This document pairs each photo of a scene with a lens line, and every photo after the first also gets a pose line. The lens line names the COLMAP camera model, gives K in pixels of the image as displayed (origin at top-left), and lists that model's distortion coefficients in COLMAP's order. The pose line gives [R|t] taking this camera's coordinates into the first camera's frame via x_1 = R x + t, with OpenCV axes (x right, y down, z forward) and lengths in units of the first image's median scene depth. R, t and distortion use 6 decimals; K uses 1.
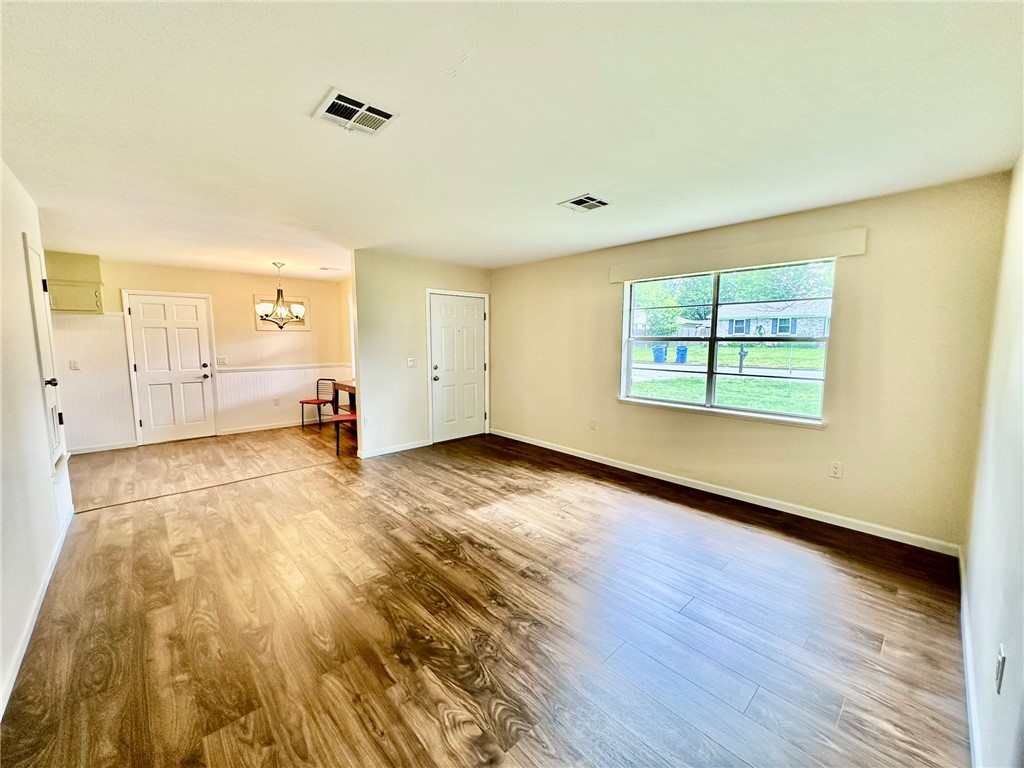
lens RADIAL K [[407.0, 0, 508.6], [0, 407.0, 382.5], [0, 0, 1]] dist [-0.002874, 0.000901]
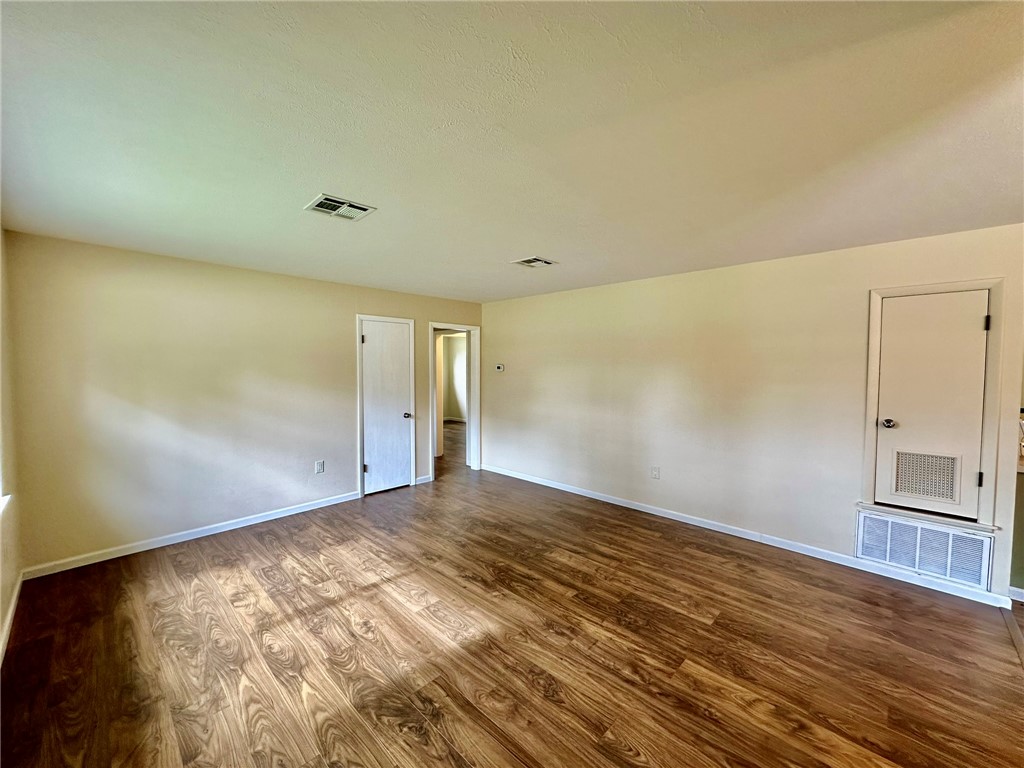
lens RADIAL K [[407.0, 0, 508.0], [0, 407.0, 381.8], [0, 0, 1]] dist [-0.002874, 0.000901]
pose [[-0.998283, -0.004181, -0.058432, -0.081222], [-0.012750, 0.989045, 0.147060, -0.220205], [0.057177, 0.147552, -0.987400, 1.747069]]
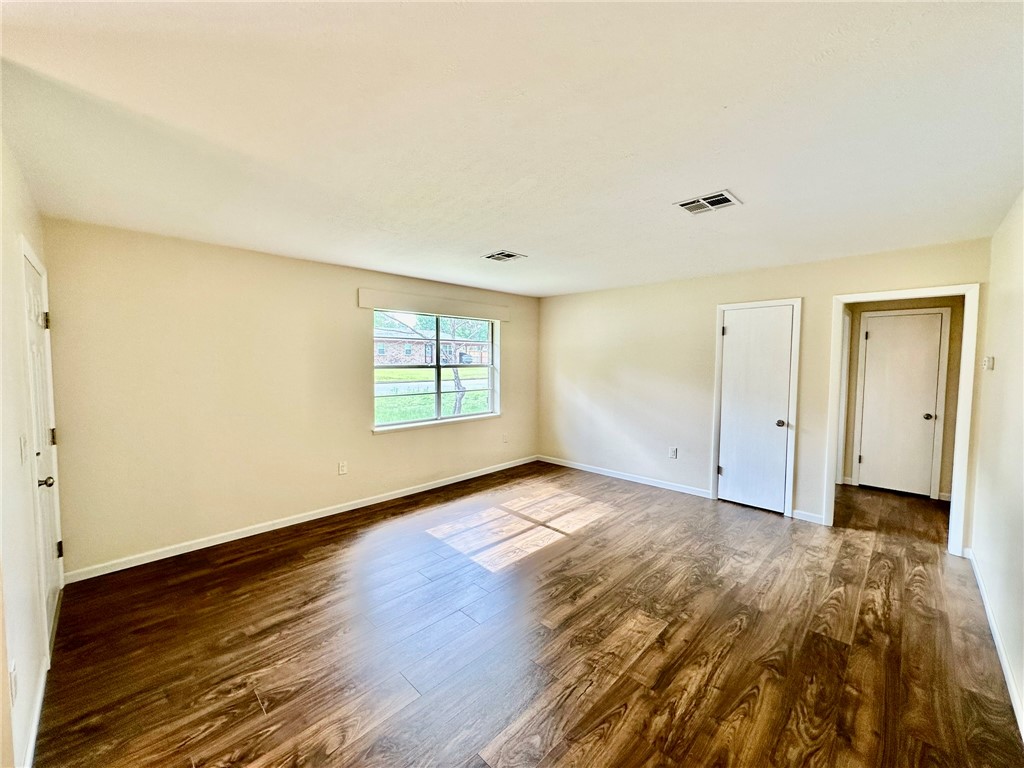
lens RADIAL K [[407.0, 0, 515.8], [0, 407.0, 380.9], [0, 0, 1]] dist [-0.002874, 0.000901]
pose [[-0.055360, -0.053274, 0.997044, -0.978457], [0.103795, 0.992858, 0.058813, -0.136403], [-0.993057, 0.106744, -0.049435, 1.013223]]
